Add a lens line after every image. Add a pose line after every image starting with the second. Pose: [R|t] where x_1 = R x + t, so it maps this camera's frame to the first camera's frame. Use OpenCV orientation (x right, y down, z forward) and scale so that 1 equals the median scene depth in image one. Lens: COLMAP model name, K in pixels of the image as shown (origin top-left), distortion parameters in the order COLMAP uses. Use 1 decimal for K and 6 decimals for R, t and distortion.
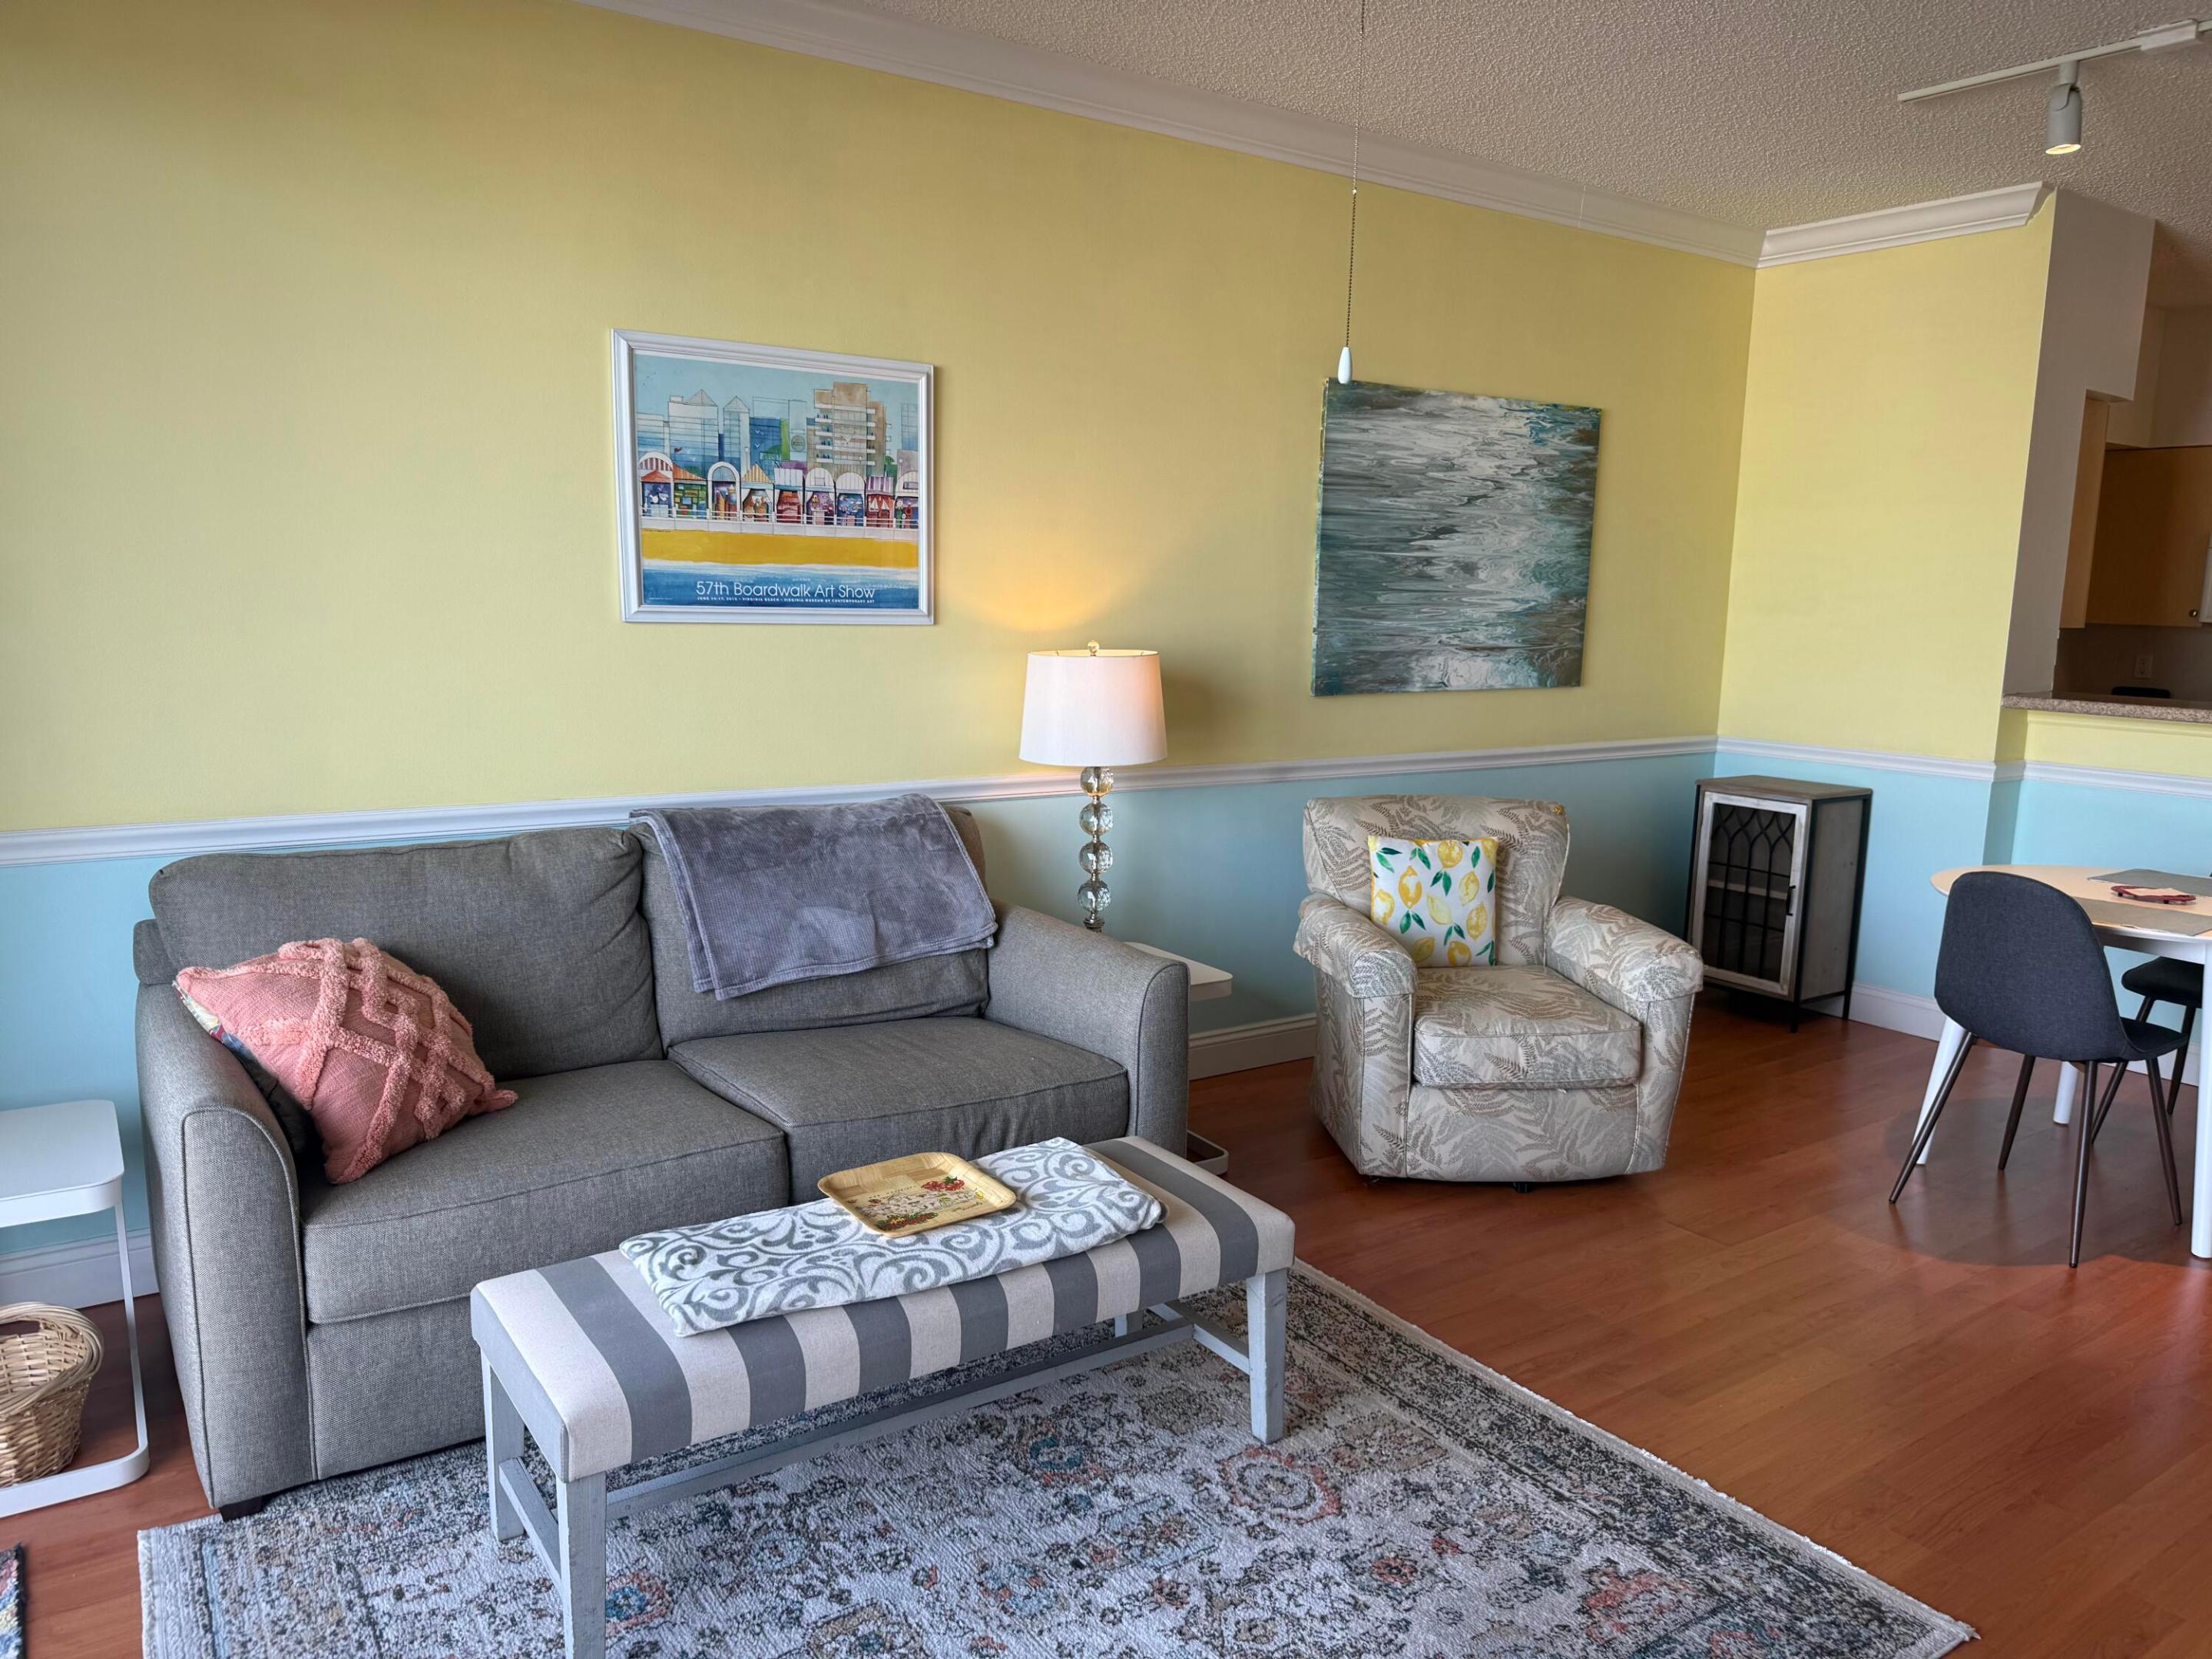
lens RADIAL K [[1562.5, 0, 1081.9], [0, 1562.5, 856.9], [0, 0, 1]] dist [0.043147, -0.059993]
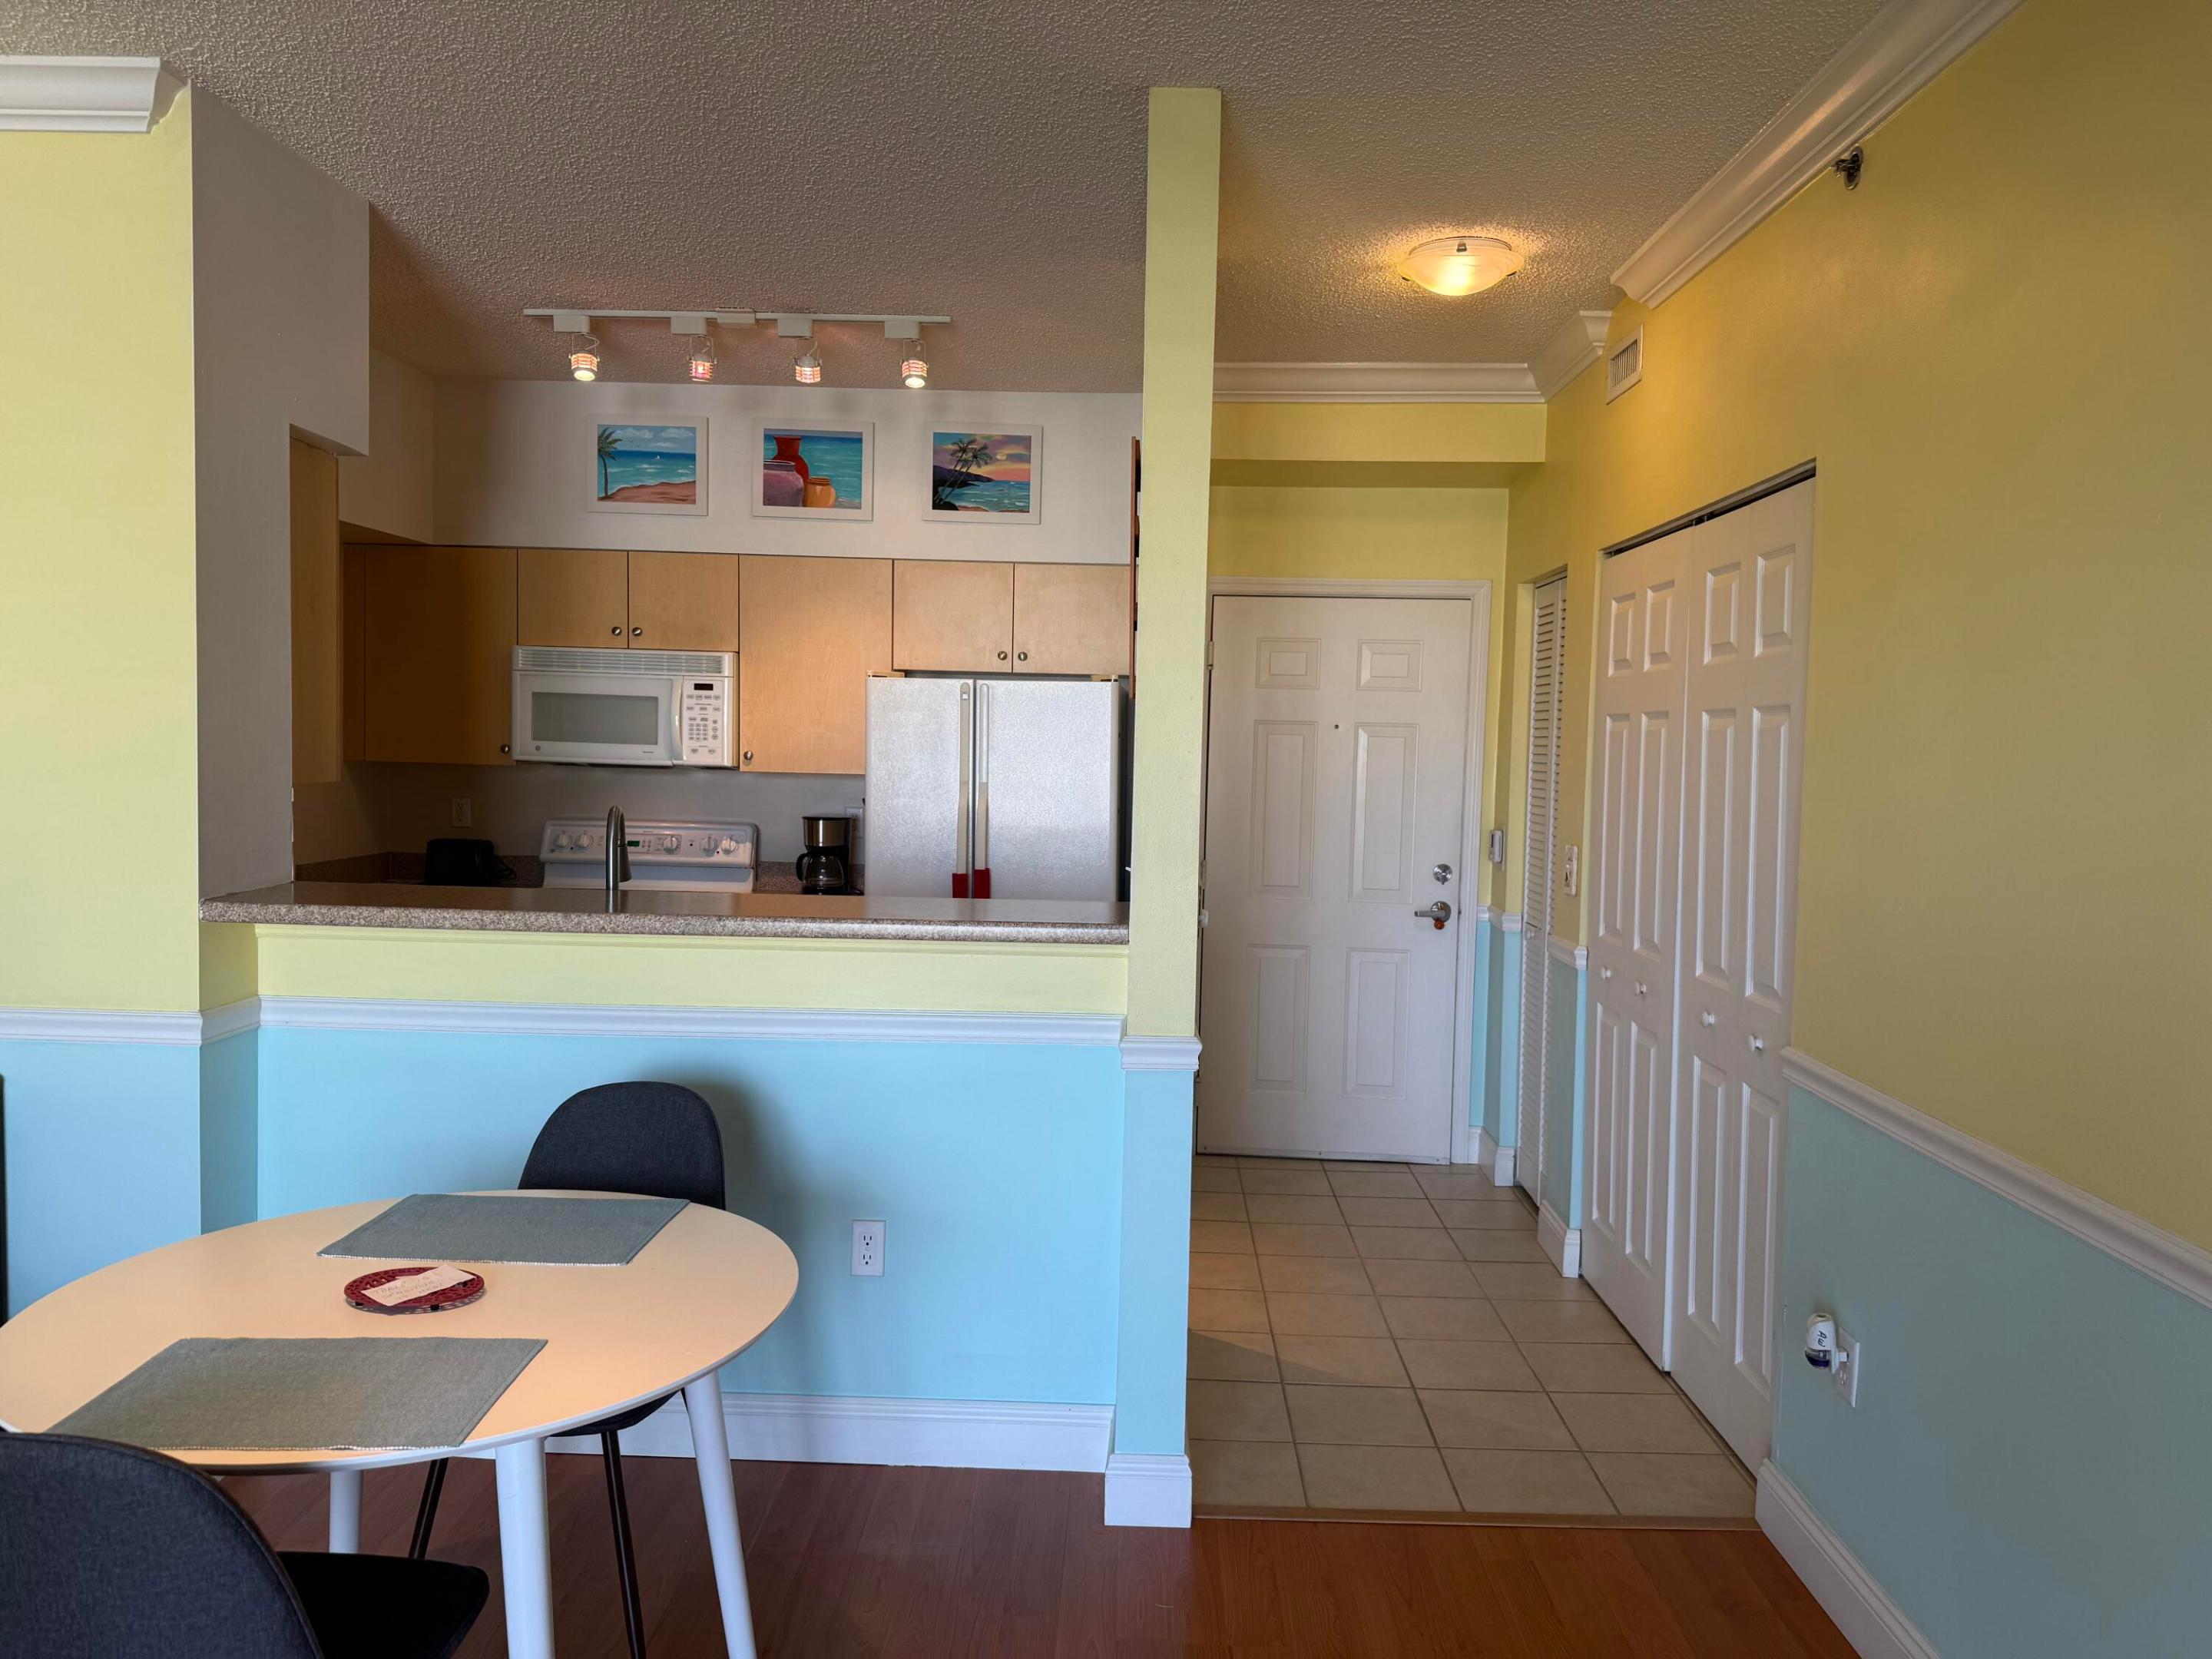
lens RADIAL K [[1562.5, 0, 1109.4], [0, 1562.5, 823.4], [0, 0, 1]] dist [0.043147, -0.059993]
pose [[0.580493, -0.046738, 0.812922, 0.320142], [0.124173, 0.991756, -0.031650, -0.074984], [-0.804741, 0.119316, 0.581511, 0.392100]]
